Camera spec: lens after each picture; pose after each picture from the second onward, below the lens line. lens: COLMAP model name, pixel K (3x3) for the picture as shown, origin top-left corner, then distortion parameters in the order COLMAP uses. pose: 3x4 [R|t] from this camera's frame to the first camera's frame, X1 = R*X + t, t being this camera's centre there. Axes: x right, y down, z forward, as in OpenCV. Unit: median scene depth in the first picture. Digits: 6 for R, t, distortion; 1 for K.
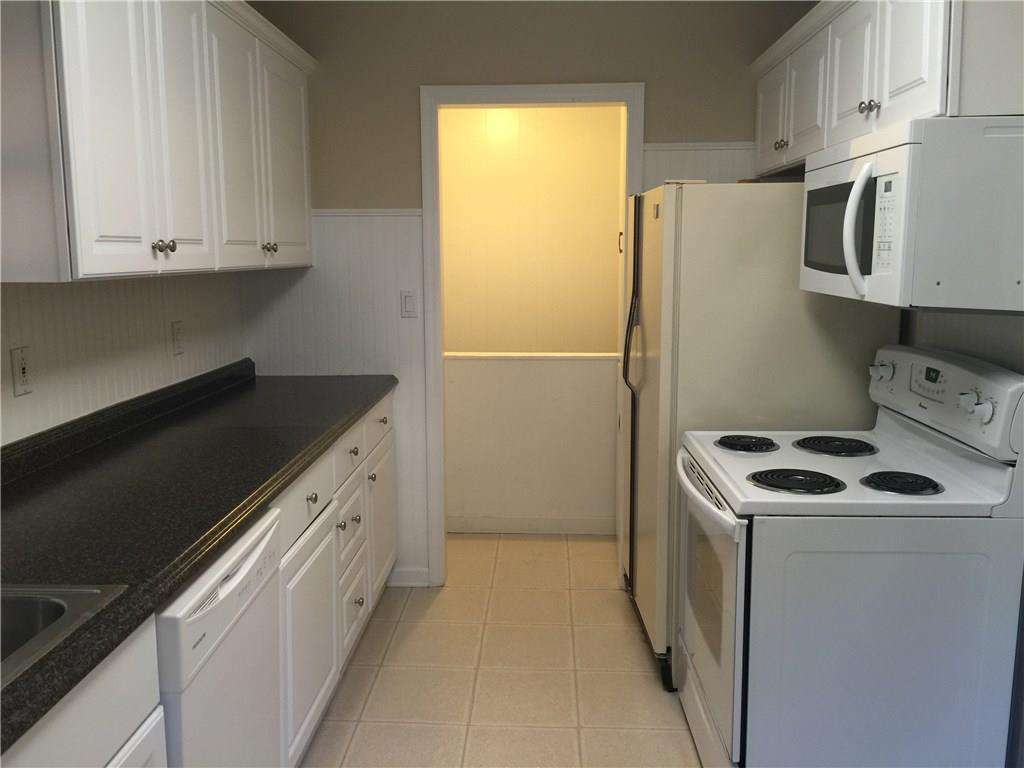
lens RADIAL K [[878.8, 0, 512.3], [0, 878.8, 381.2], [0, 0, 1]] dist [0.060397, -0.023472]
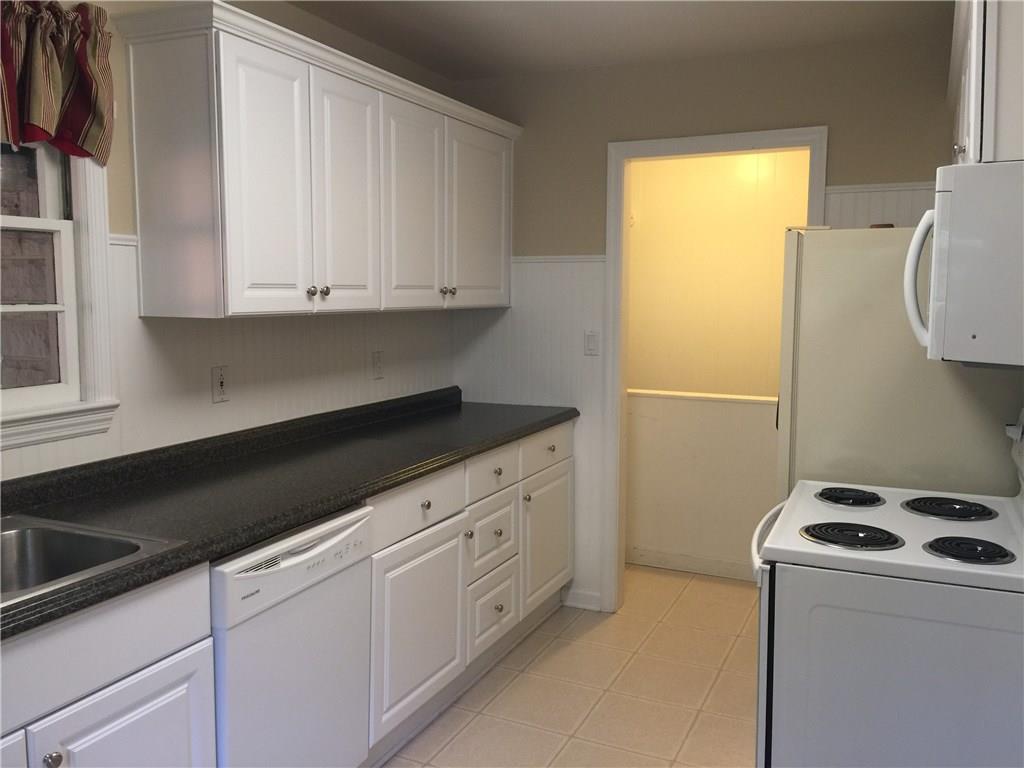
lens RADIAL K [[878.8, 0, 508.9], [0, 878.8, 379.2], [0, 0, 1]] dist [0.060397, -0.023472]
pose [[0.922469, 0.045612, -0.383368, 0.258443], [-0.063062, 0.997462, -0.033065, -0.001812], [0.380887, 0.054677, 0.923004, -0.037232]]
